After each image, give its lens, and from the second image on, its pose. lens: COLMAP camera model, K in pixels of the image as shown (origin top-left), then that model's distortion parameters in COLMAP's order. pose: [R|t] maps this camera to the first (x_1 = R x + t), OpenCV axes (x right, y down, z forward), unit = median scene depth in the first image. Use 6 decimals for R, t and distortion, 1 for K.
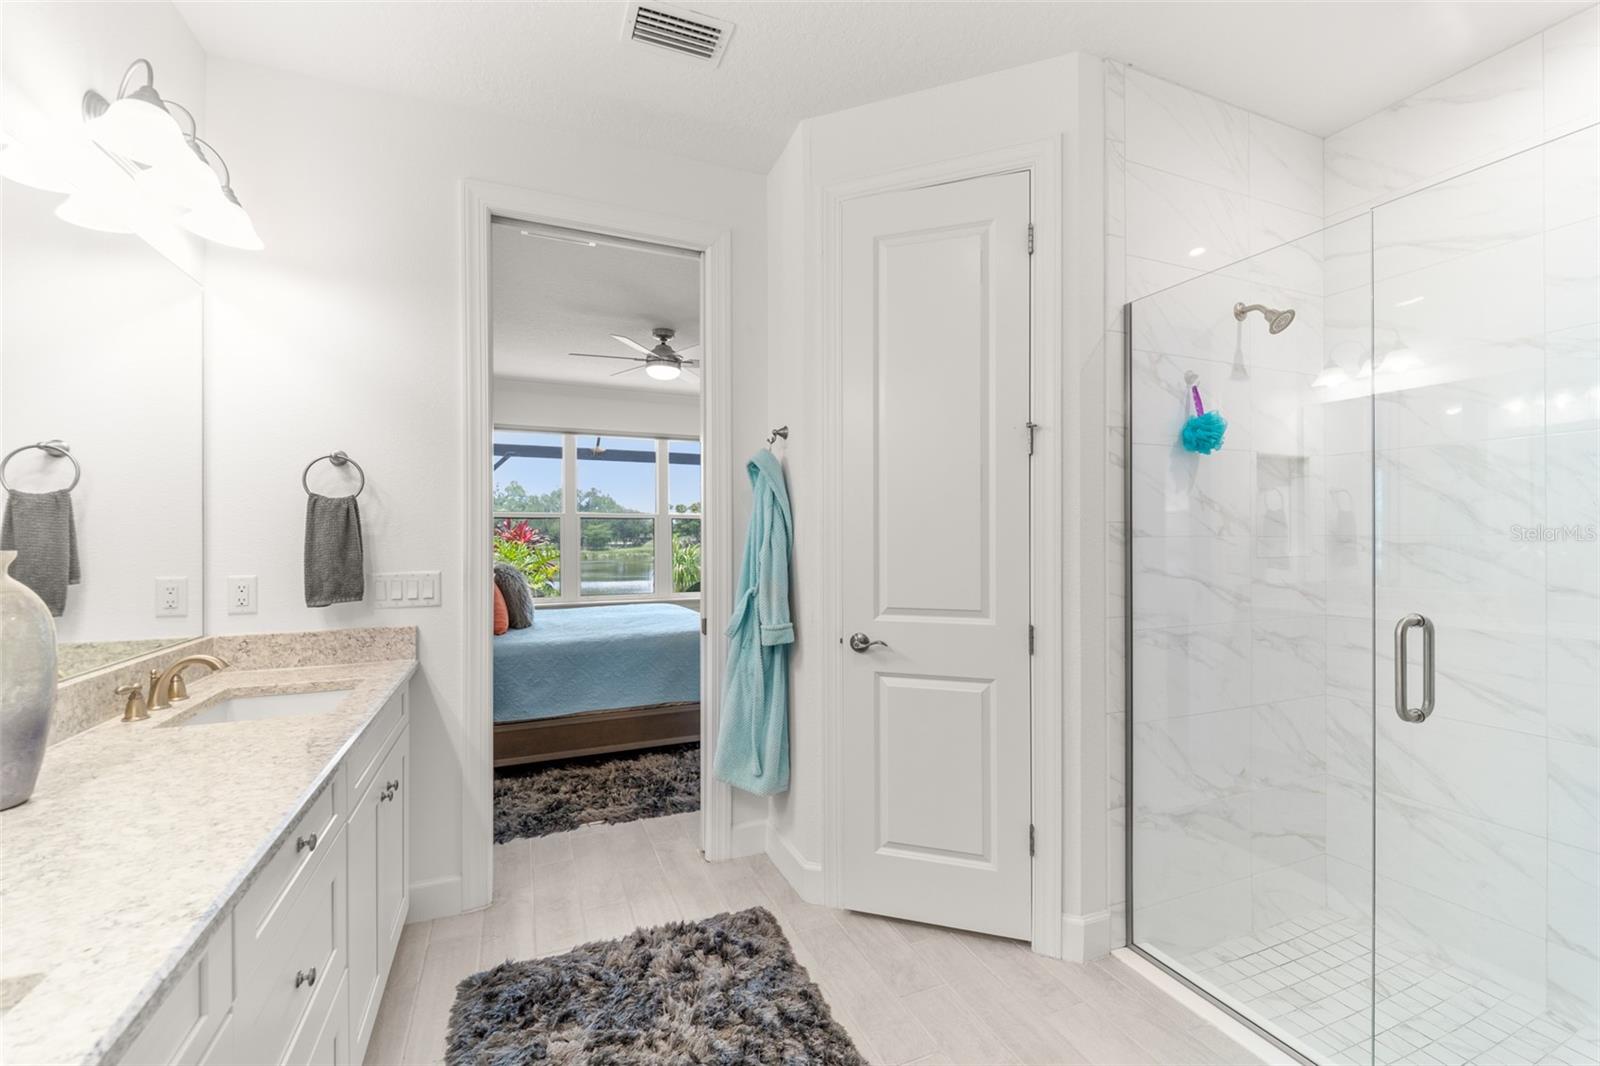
lens RADIAL K [[668.7, 0, 801.1], [0, 668.7, 526.4], [0, 0, 1]] dist [-0.012628, -0.004961]
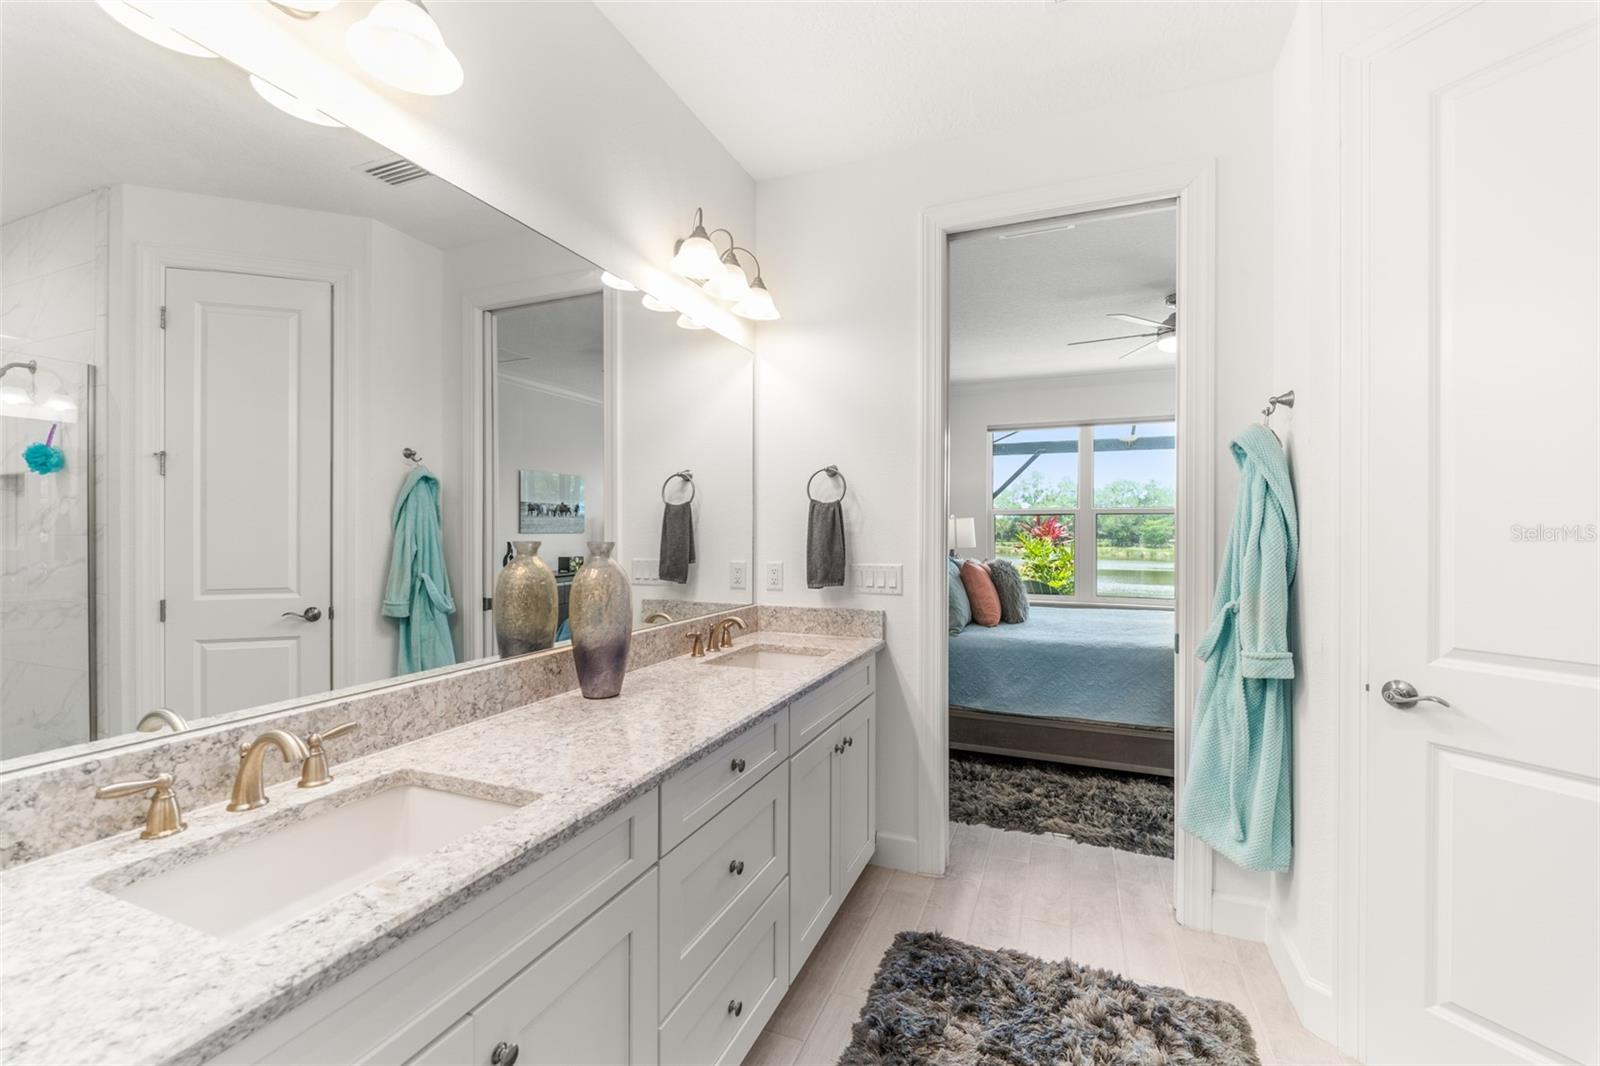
lens RADIAL K [[668.7, 0, 787.9], [0, 668.7, 522.3], [0, 0, 1]] dist [-0.012628, -0.004961]
pose [[0.677444, -0.004058, -0.735564, 0.169459], [0.004969, 0.999987, -0.000941, -0.004363], [0.735558, -0.003017, 0.677455, 0.089954]]
